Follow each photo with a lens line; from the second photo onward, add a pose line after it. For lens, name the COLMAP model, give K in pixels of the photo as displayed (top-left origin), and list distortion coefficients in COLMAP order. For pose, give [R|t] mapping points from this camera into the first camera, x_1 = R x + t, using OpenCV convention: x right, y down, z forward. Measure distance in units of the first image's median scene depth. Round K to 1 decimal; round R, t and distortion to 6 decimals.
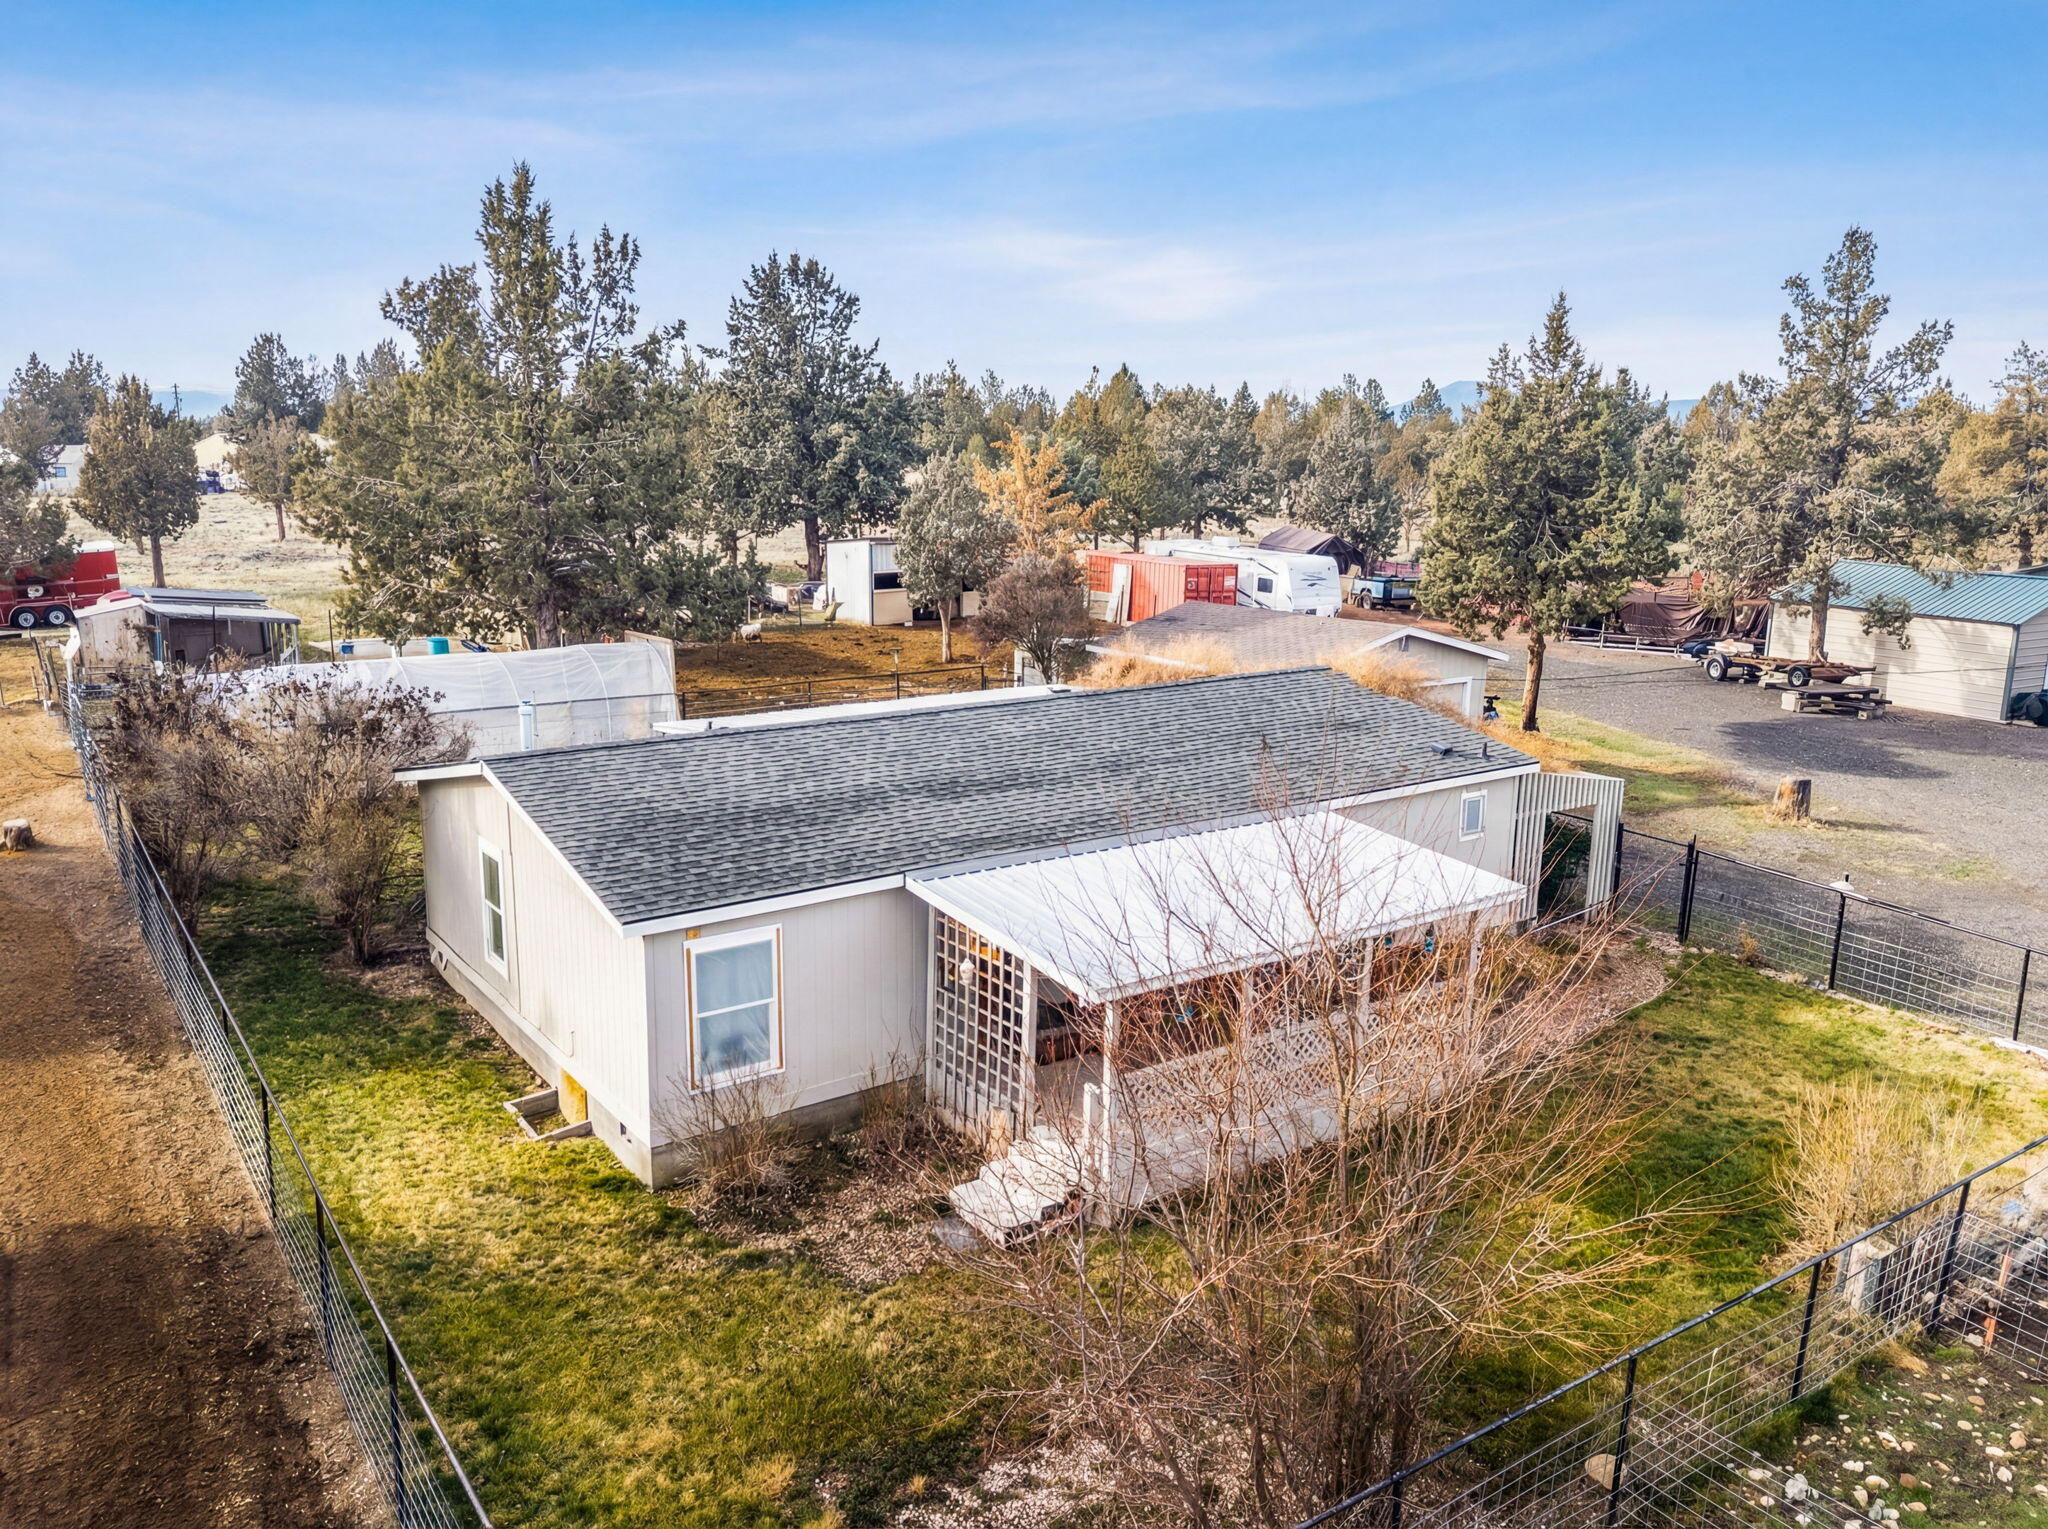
lens RADIAL K [[1566.4, 0, 1024.0], [0, 1566.4, 764.5], [0, 0, 1]] dist [-0.004902, -0.002373]
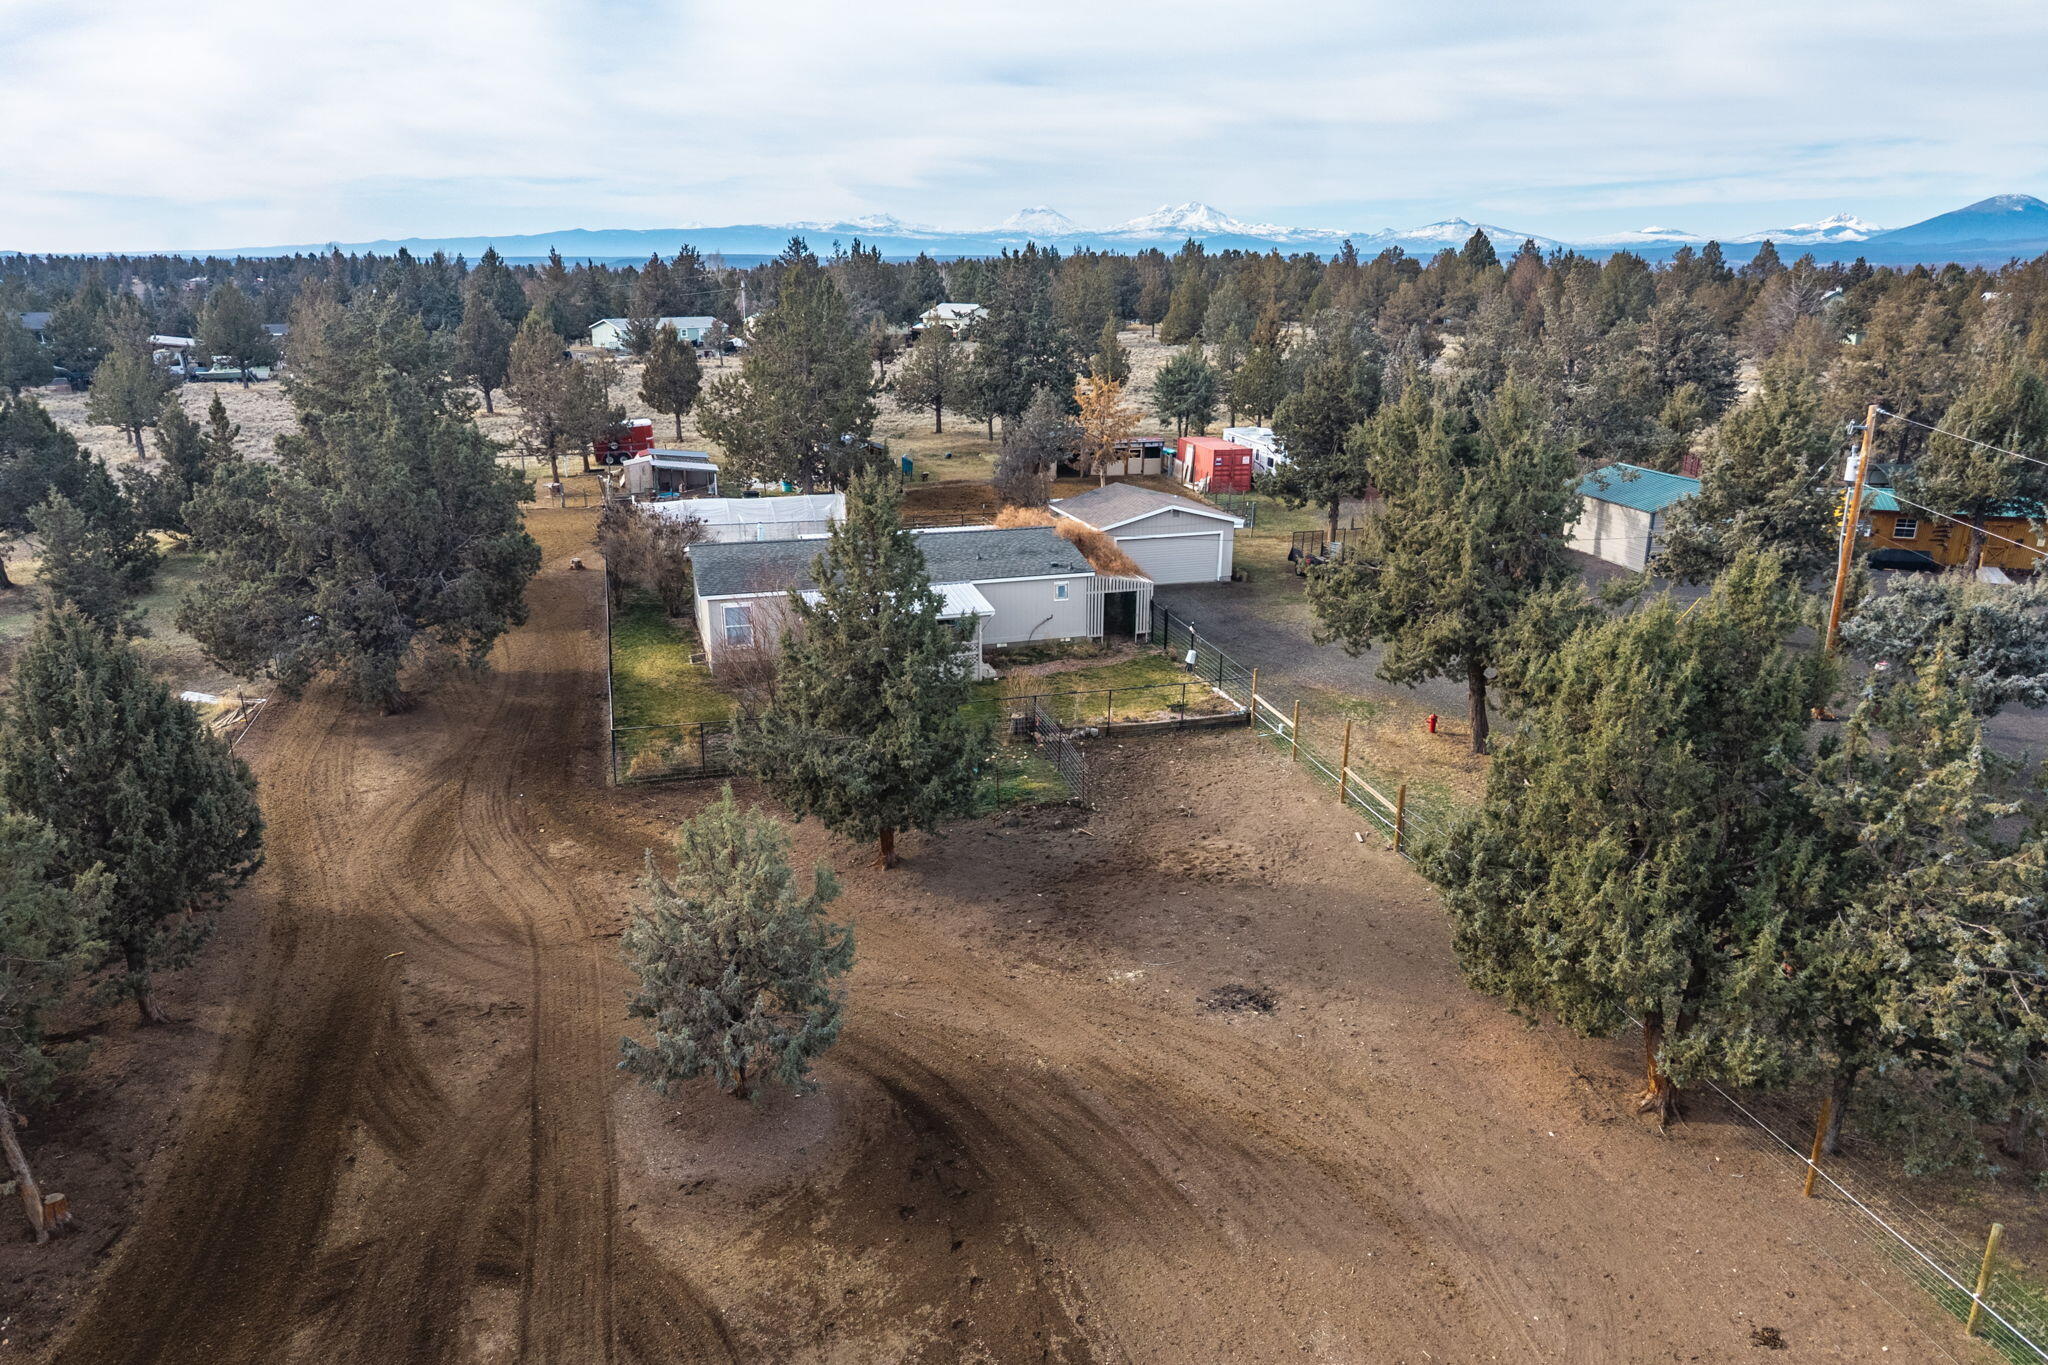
lens RADIAL K [[1385.2, 0, 1024.0], [0, 1385.2, 682.5], [0, 0, 1]] dist [0.037853, -0.056891]
pose [[0.947336, 0.087873, -0.307949, 0.960128], [-0.060431, 0.993393, 0.097560, -0.035848], [0.314487, -0.073812, 0.946388, -1.178057]]
